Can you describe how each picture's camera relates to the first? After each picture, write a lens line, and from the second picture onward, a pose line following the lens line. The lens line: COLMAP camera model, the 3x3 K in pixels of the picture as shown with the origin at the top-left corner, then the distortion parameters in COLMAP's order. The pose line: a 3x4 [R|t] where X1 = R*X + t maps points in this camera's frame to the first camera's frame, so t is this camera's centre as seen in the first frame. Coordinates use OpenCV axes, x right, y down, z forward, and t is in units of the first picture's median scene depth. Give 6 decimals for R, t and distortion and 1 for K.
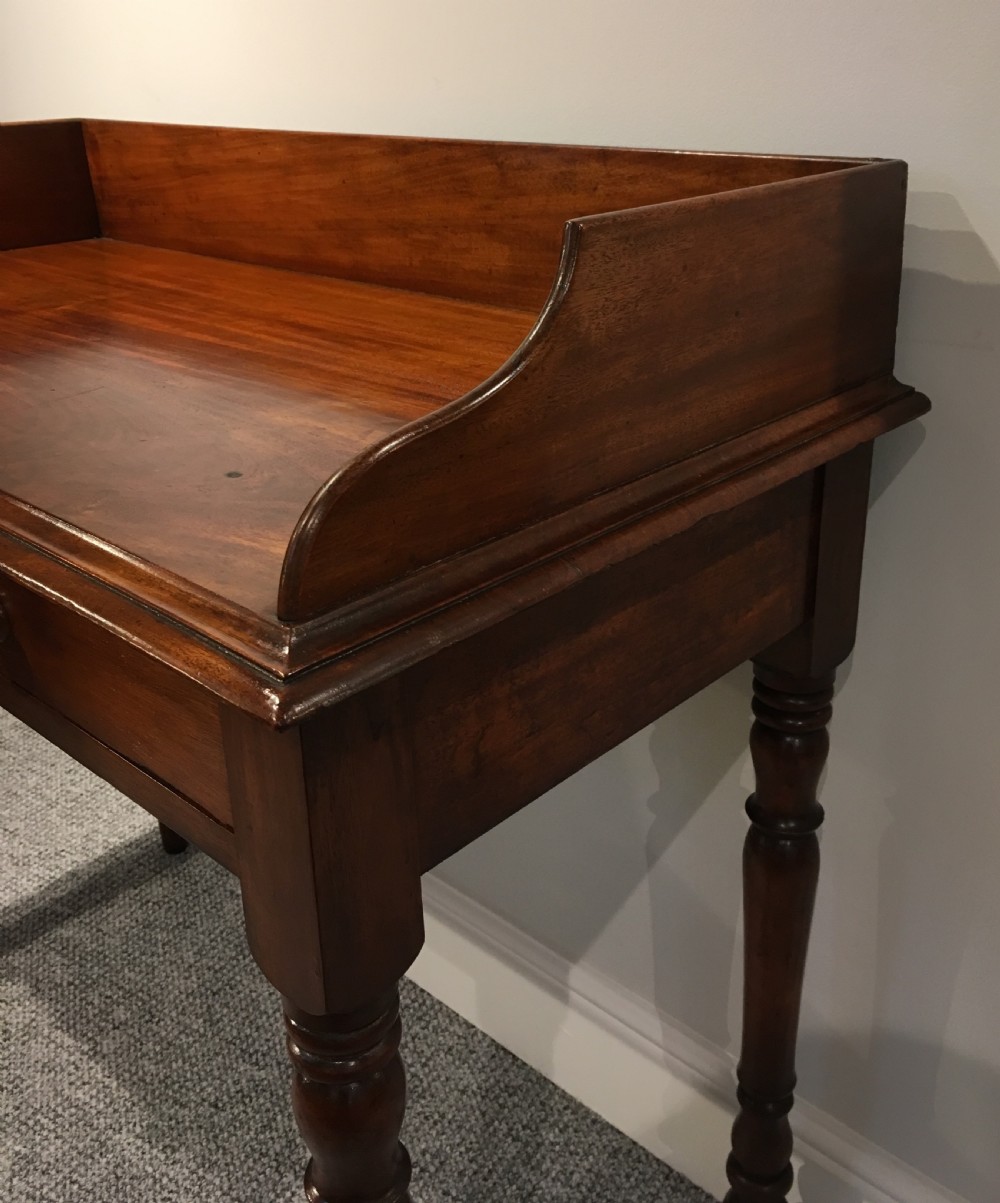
lens RADIAL K [[1224.9, 0, 524.5], [0, 1224.9, 495.1], [0, 0, 1]] dist [0.012756, 0.000000]
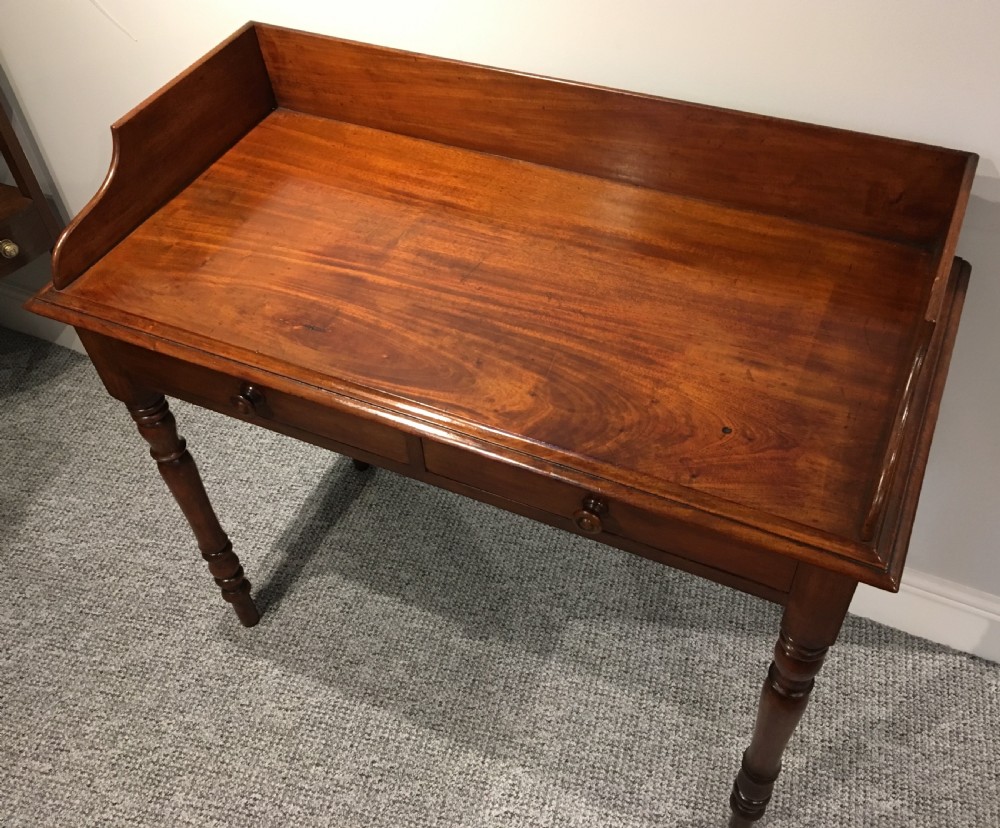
lens RADIAL K [[960.9, 0, 510.5], [0, 960.9, 398.2], [0, 0, 1]] dist [0.040606, 0.000000]
pose [[0.949306, -0.236749, 0.206805, -0.444568], [0.126395, 0.889819, 0.438460, -0.400542], [-0.287824, -0.390093, 0.874634, -0.129224]]
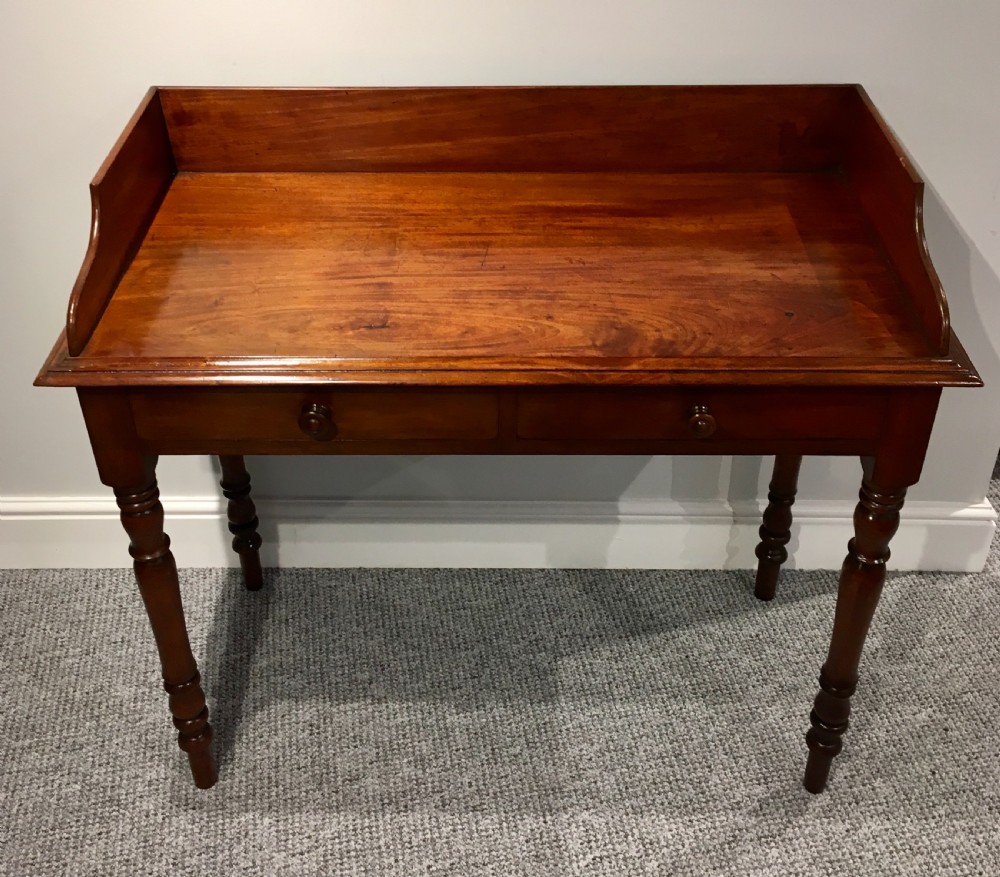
lens RADIAL K [[1185.4, 0, 485.0], [0, 1185.4, 327.3], [0, 0, 1]] dist [0.036910, 0.000000]
pose [[0.740138, -0.353789, 0.571864, -0.973829], [0.224643, 0.931641, 0.285624, -0.380605], [-0.633823, -0.082936, 0.769019, -0.179878]]
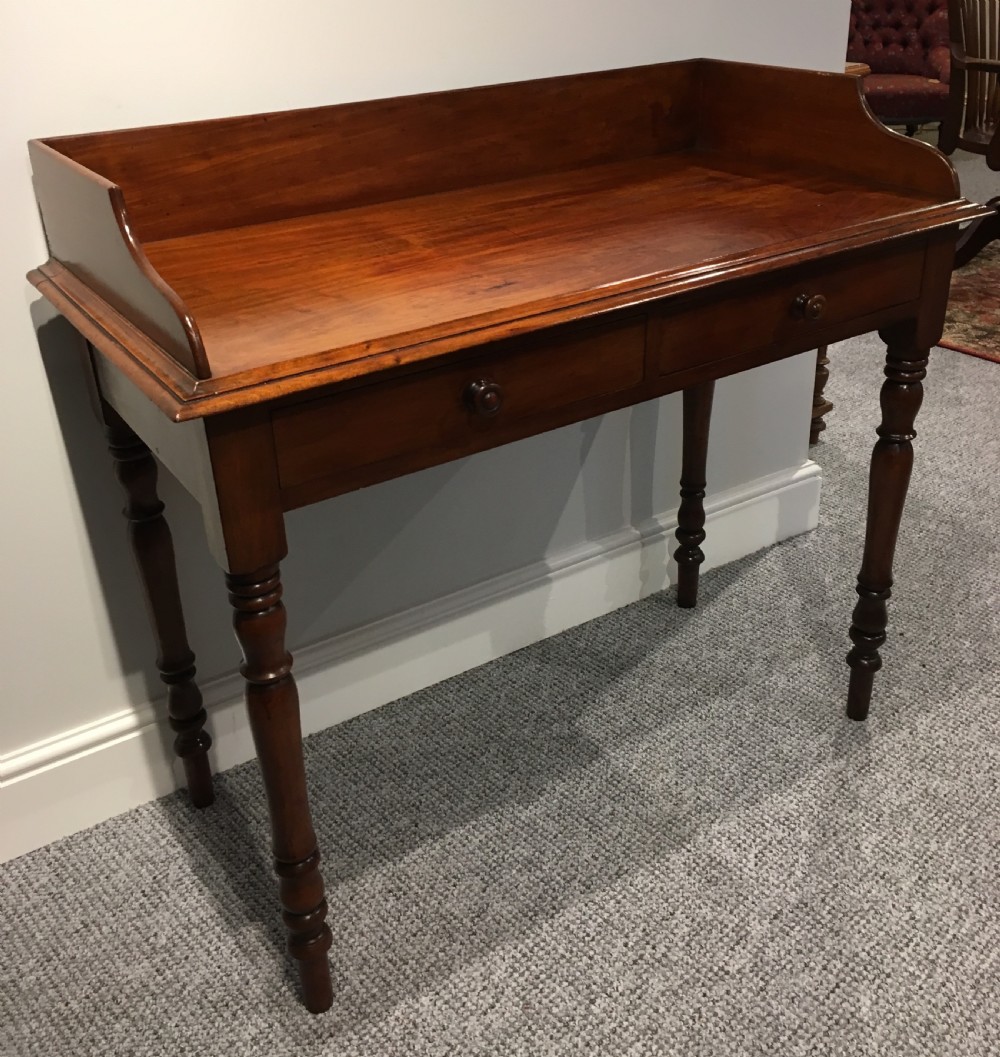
lens RADIAL K [[1136.3, 0, 486.6], [0, 1136.3, 457.0], [0, 0, 1]] dist [0.034342, 0.000000]
pose [[0.249561, -0.406772, 0.878781, -1.286981], [0.364666, 0.880166, 0.303853, -0.251413], [-0.897072, 0.244632, 0.367991, 0.439136]]
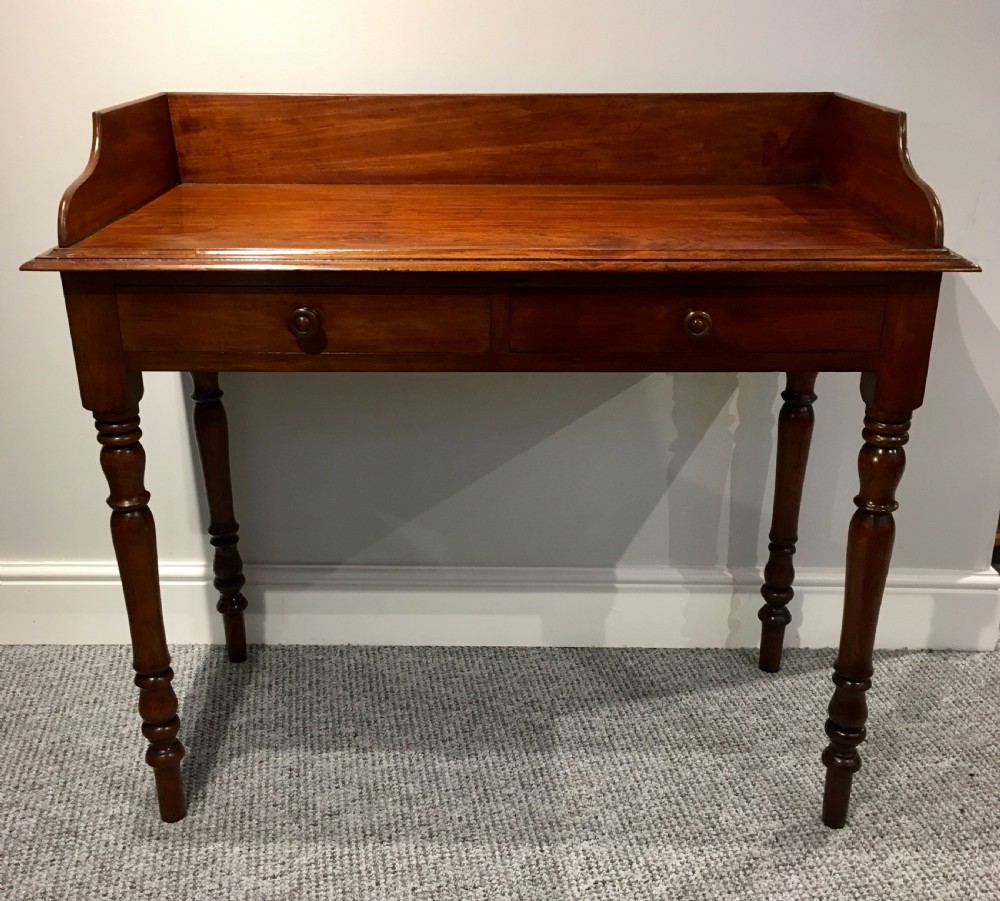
lens RADIAL K [[1146.8, 0, 484.1], [0, 1146.8, 435.1], [0, 0, 1]] dist [0.044181, 0.000000]
pose [[0.740404, -0.220193, 0.635073, -1.059573], [0.219766, 0.972195, 0.080865, 0.025962], [-0.635221, 0.079695, 0.768208, -0.143744]]
